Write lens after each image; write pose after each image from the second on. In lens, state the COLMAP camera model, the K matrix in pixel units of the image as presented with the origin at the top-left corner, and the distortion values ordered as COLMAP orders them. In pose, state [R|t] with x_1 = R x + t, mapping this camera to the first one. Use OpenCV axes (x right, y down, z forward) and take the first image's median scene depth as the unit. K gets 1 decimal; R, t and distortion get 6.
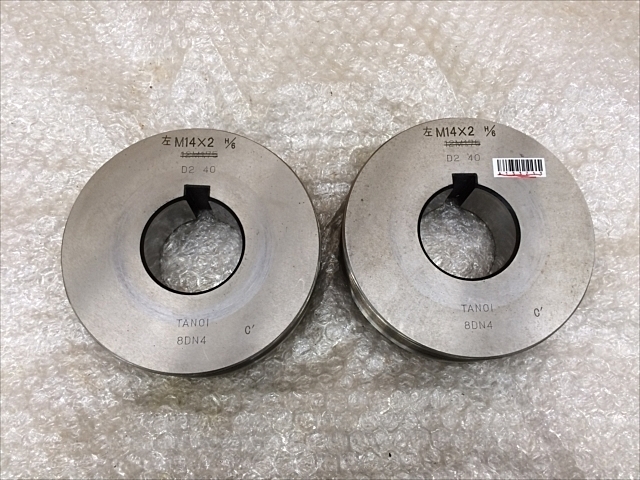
lens RADIAL K [[544.0, 0, 320.0], [0, 544.0, 240.0], [0, 0, 1]] dist [0.068970, -0.112488]
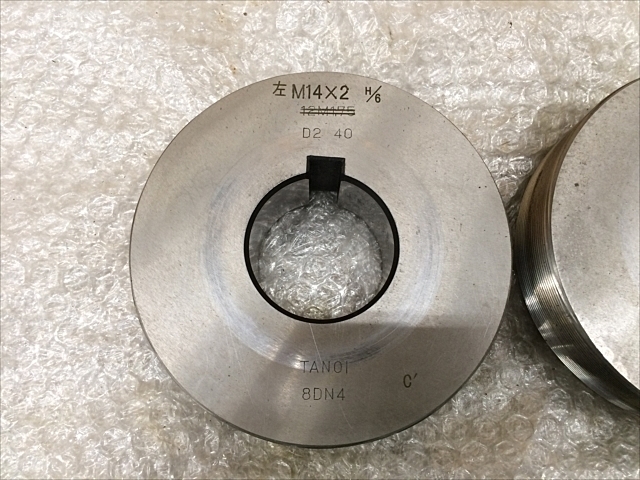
lens RADIAL K [[544.0, 0, 320.0], [0, 544.0, 240.0], [0, 0, 1]] dist [0.068970, -0.112488]
pose [[0.998822, 0.029622, -0.038430, -0.186263], [-0.027352, 0.997924, 0.058306, -0.034222], [0.040078, -0.057186, 0.997559, 0.298979]]
